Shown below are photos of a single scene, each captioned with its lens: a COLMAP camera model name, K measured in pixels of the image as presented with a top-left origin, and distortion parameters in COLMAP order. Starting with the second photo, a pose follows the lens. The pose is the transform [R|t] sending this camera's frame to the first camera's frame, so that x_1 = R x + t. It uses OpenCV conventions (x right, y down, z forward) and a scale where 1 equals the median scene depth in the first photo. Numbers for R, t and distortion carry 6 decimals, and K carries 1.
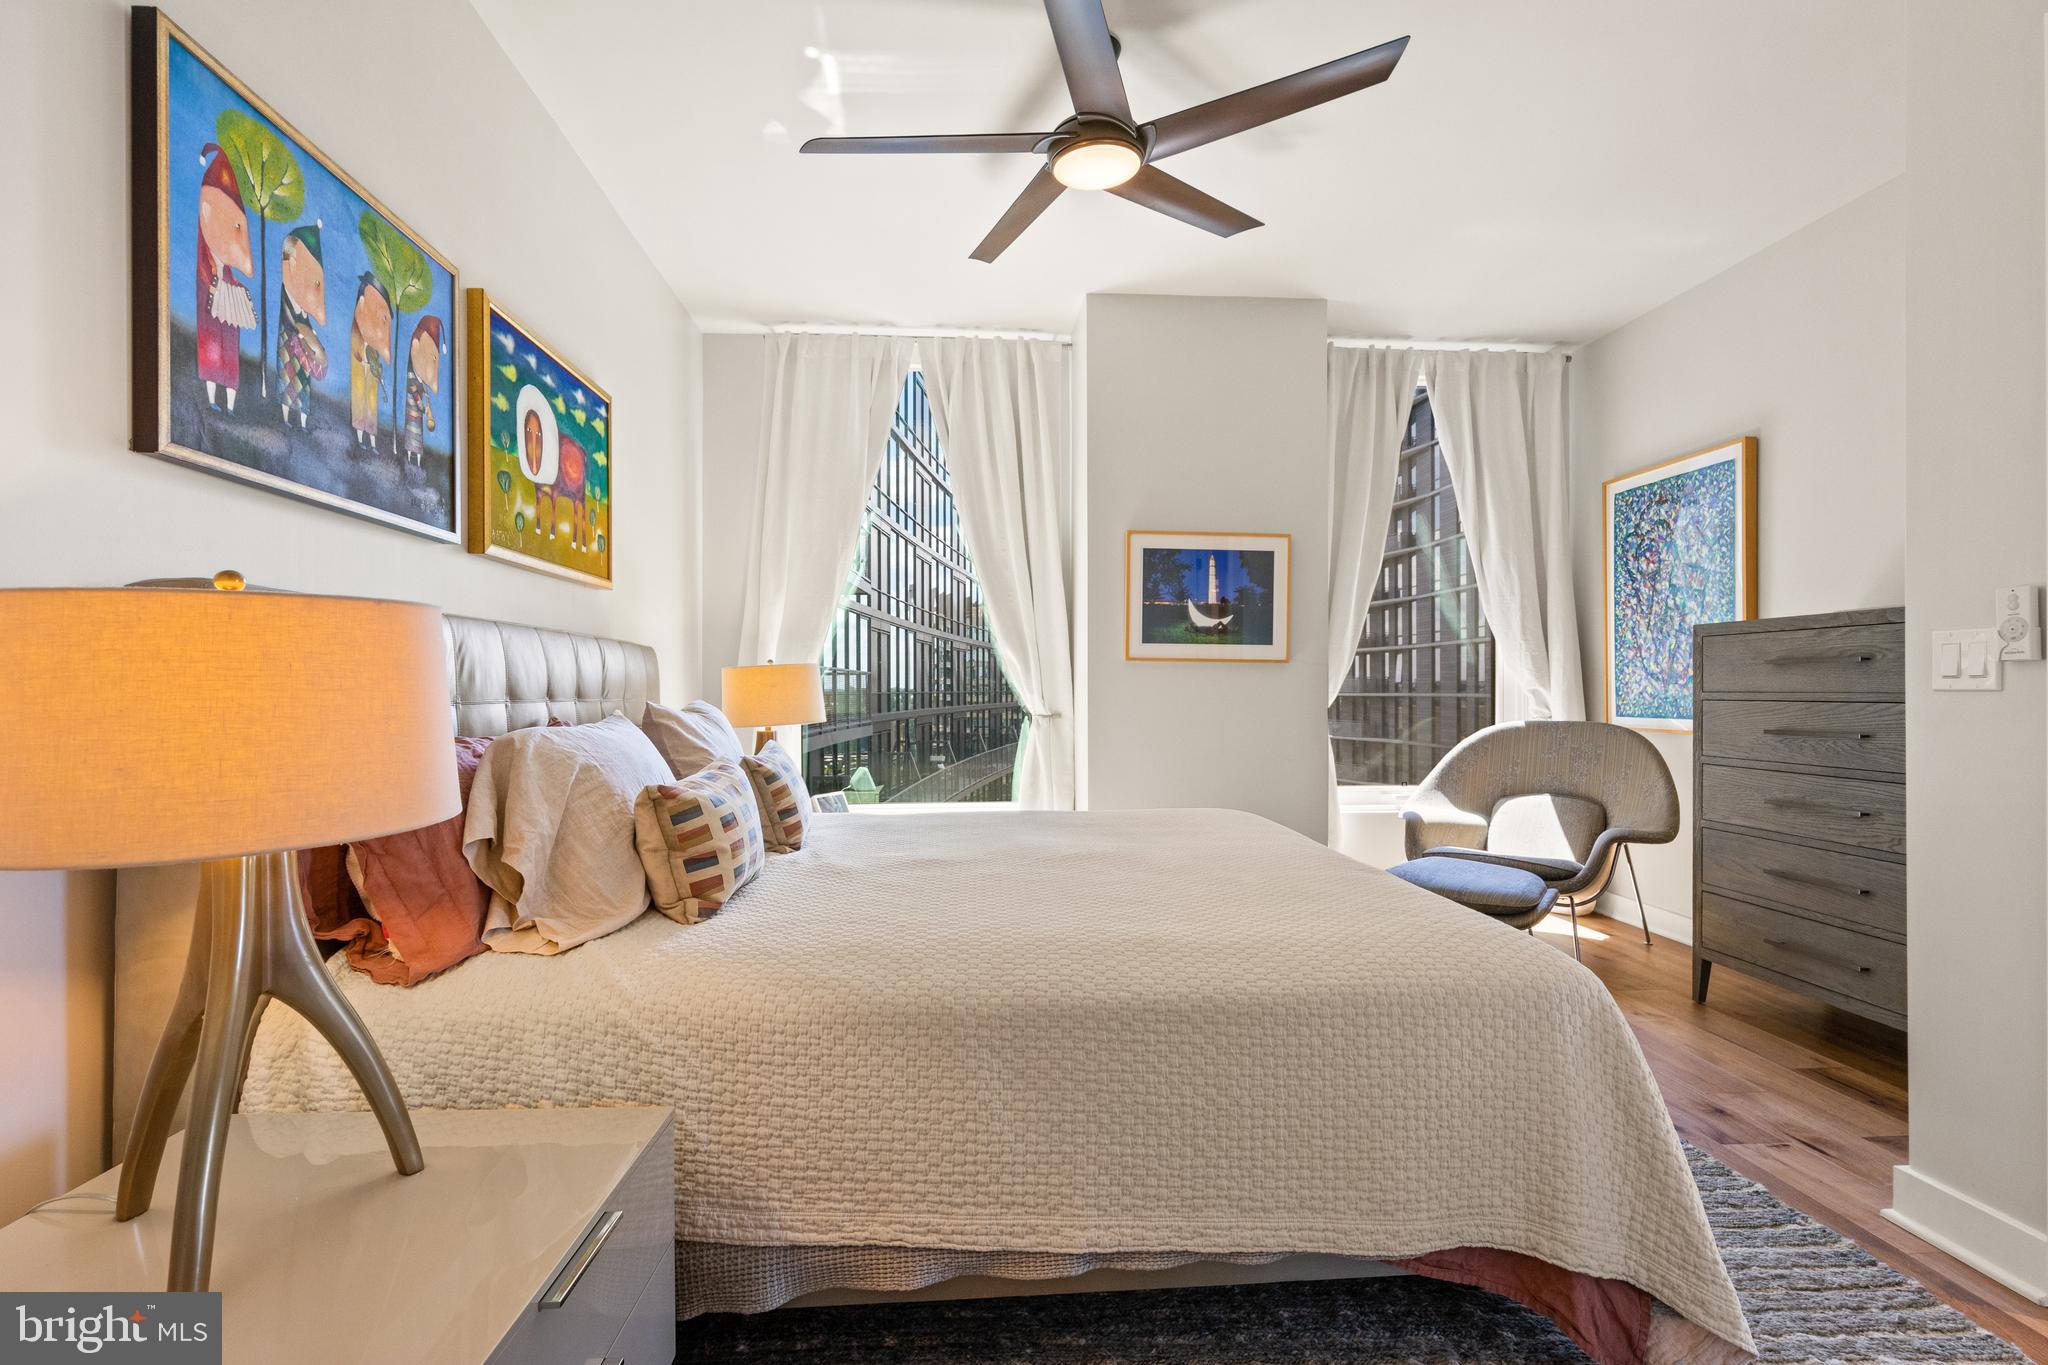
lens RADIAL K [[942.5, 0, 1024.0], [0, 942.5, 682.5], [0, 0, 1]] dist [0.004152, 0.000561]
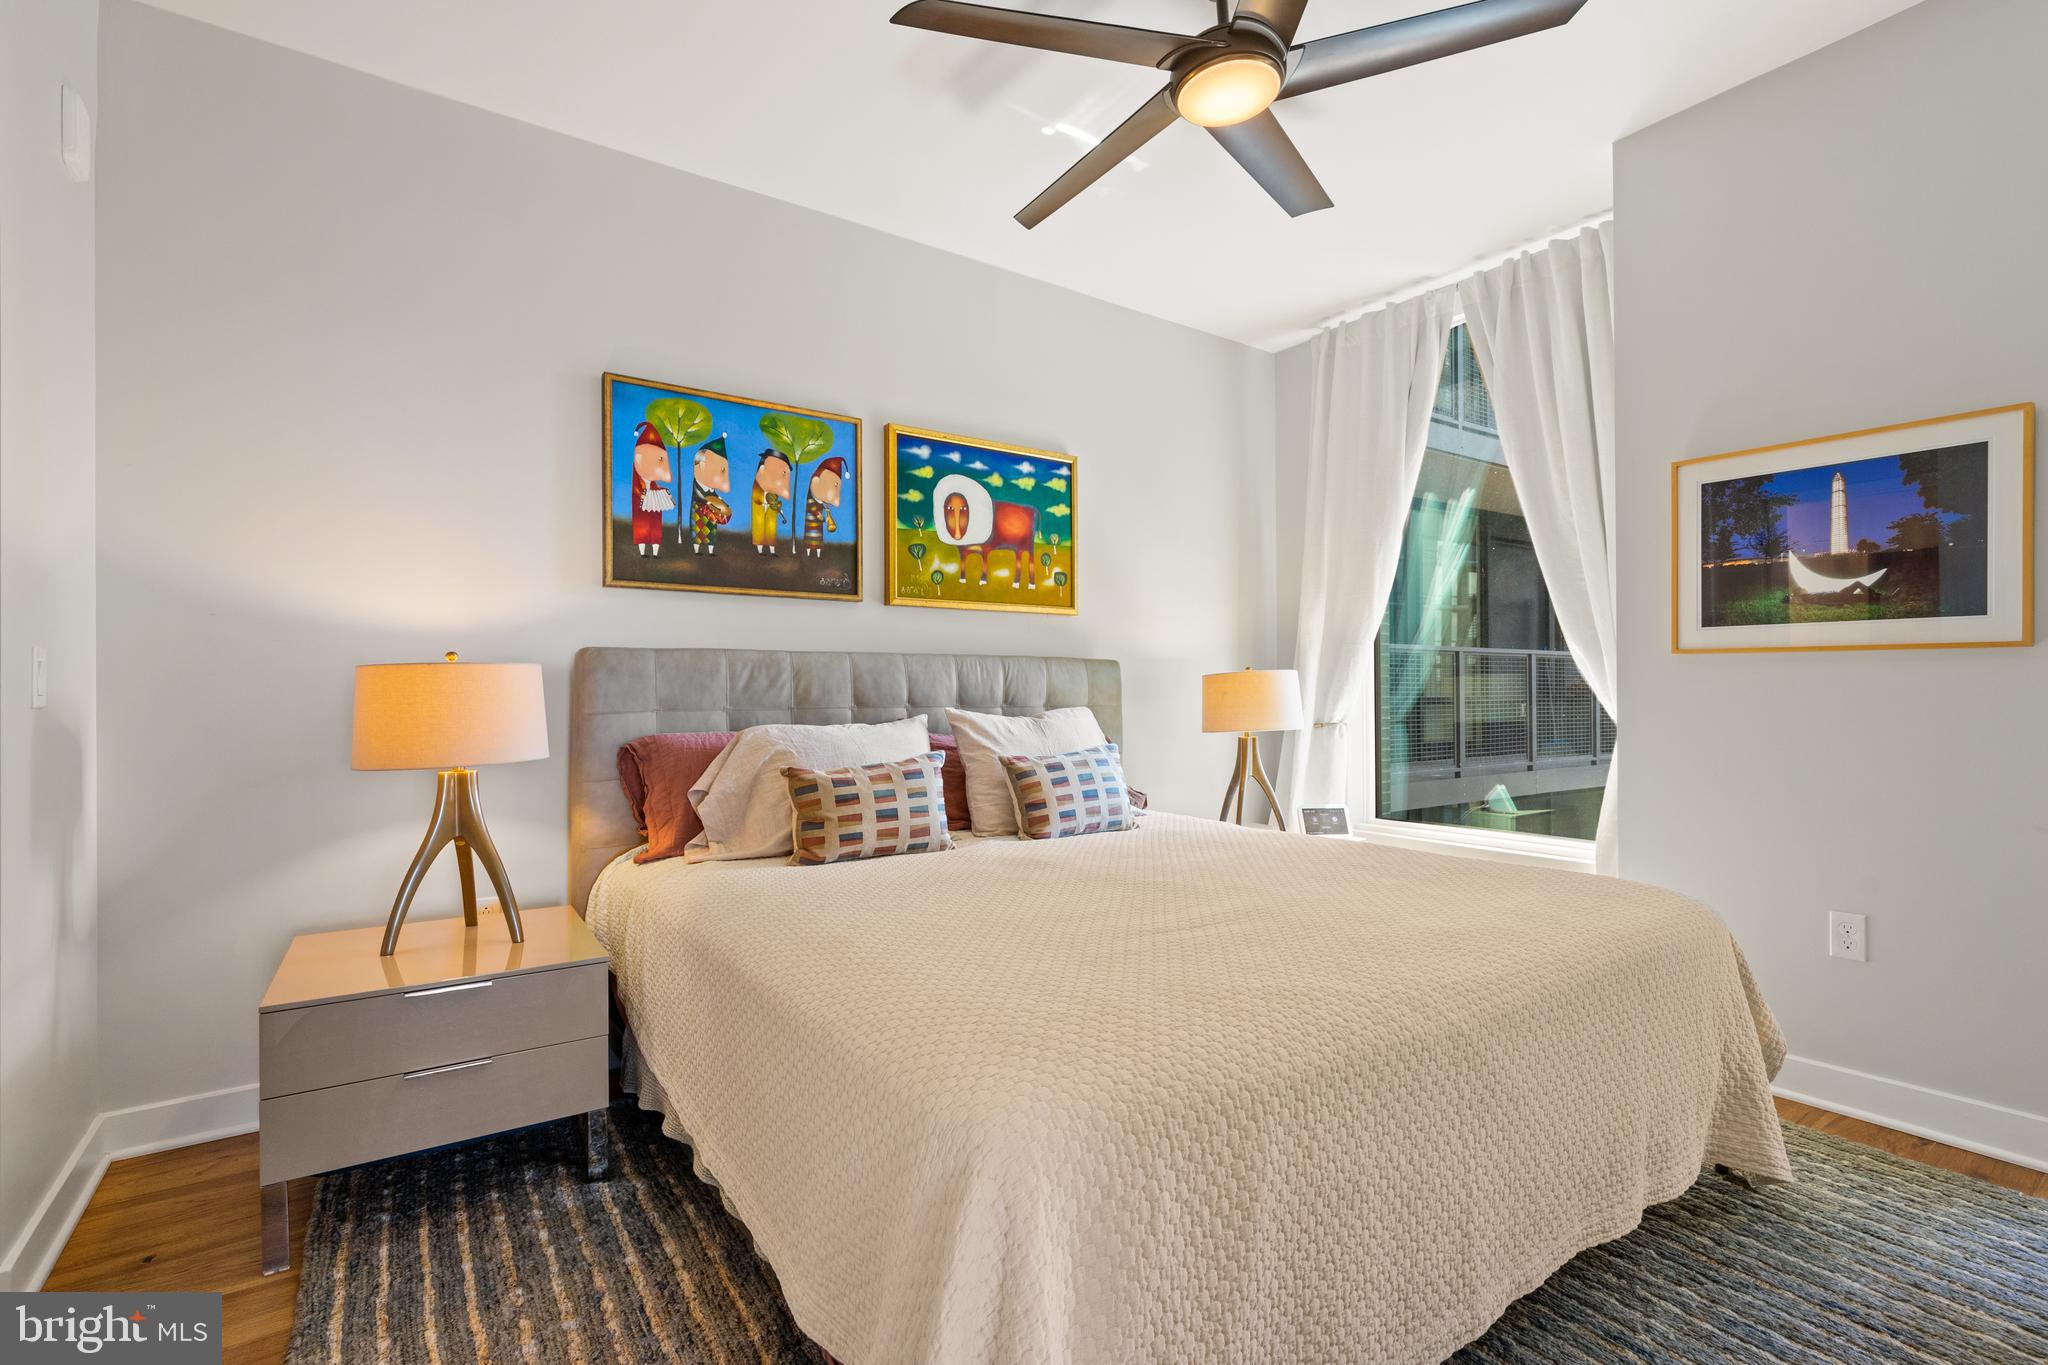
lens RADIAL K [[926.7, 0, 1013.9], [0, 926.7, 696.2], [0, 0, 1]] dist [-0.016290, 0.001138]
pose [[0.514815, 0.002143, -0.857299, 0.693420], [0.011286, 0.999893, 0.009277, -0.006296], [0.857227, -0.014451, 0.514736, 0.391935]]
